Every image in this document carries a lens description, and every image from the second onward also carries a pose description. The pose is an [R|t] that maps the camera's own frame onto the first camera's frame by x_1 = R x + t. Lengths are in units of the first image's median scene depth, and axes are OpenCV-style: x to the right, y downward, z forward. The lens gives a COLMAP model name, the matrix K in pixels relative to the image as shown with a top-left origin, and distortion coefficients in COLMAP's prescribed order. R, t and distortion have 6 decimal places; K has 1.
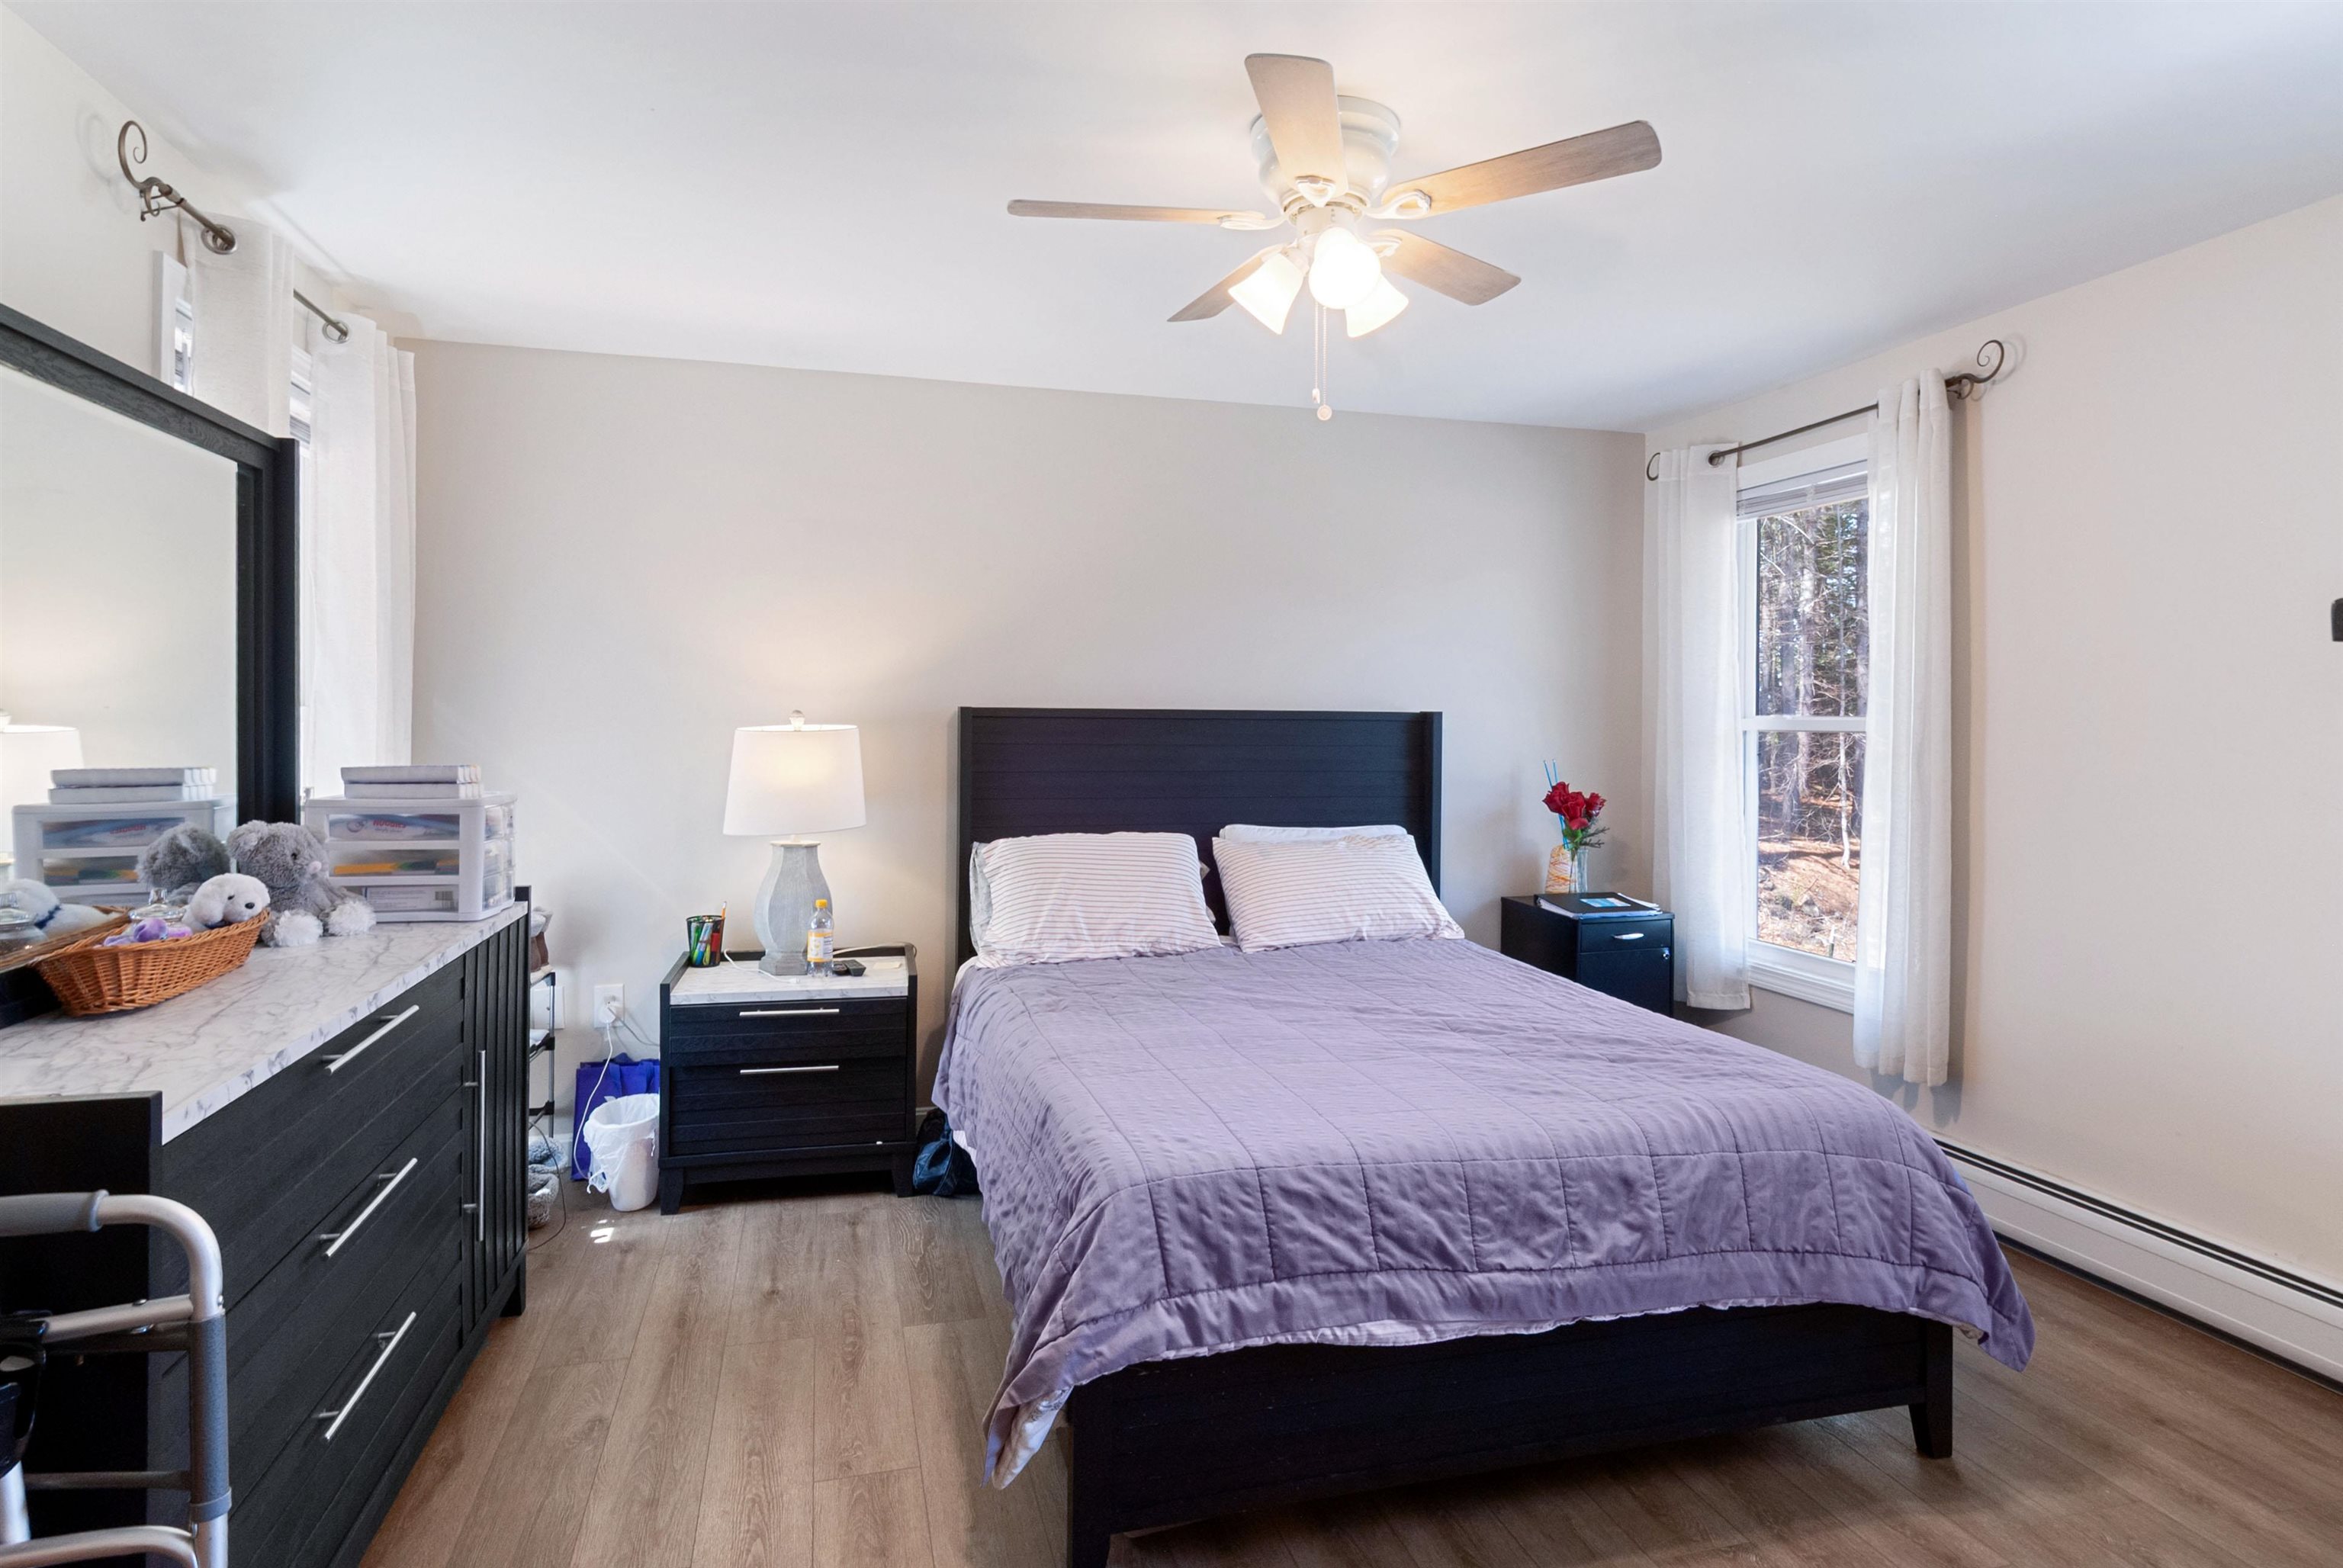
lens RADIAL K [[1256.9, 0, 1167.9], [0, 1256.9, 740.3], [0, 0, 1]] dist [0.007031, 0.000075]
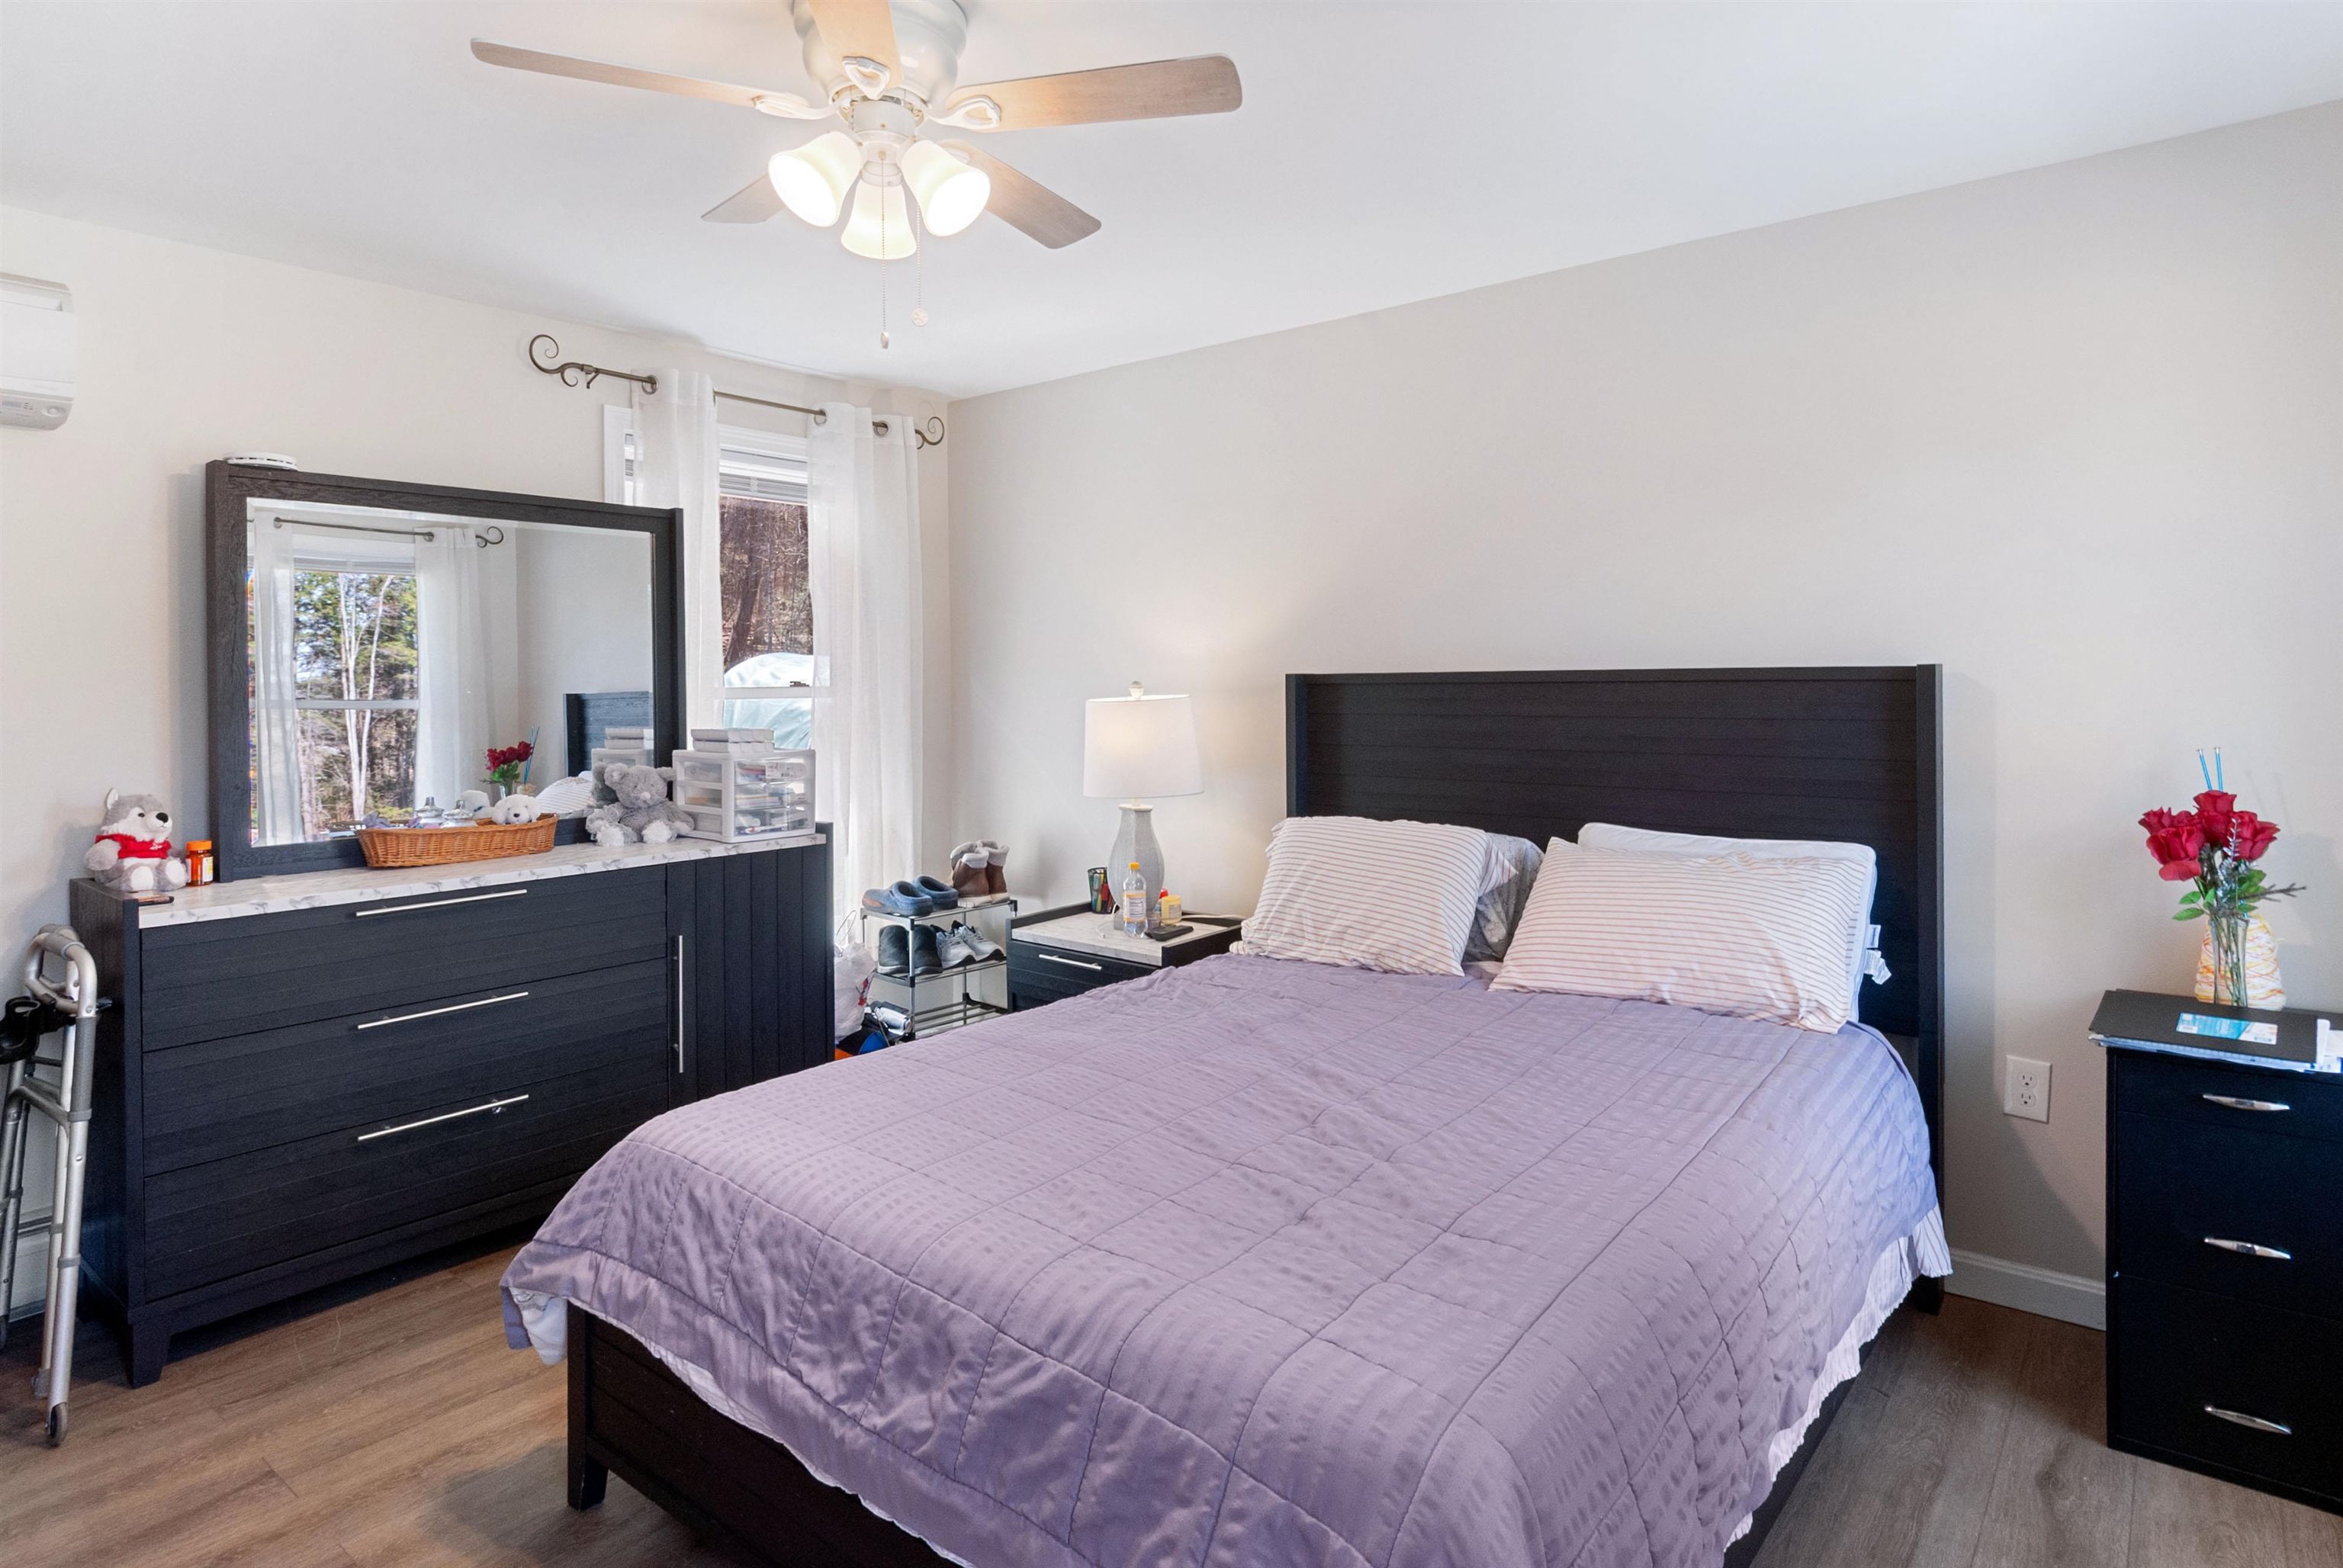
lens RADIAL K [[1269.7, 0, 1173.8], [0, 1269.7, 728.3], [0, 0, 1]] dist [0.011963, -0.000408]
pose [[0.591884, 0.013741, -0.805906, 0.950422], [0.001884, 0.999828, 0.018431, -0.007325], [0.806021, -0.012427, 0.591757, 0.645890]]
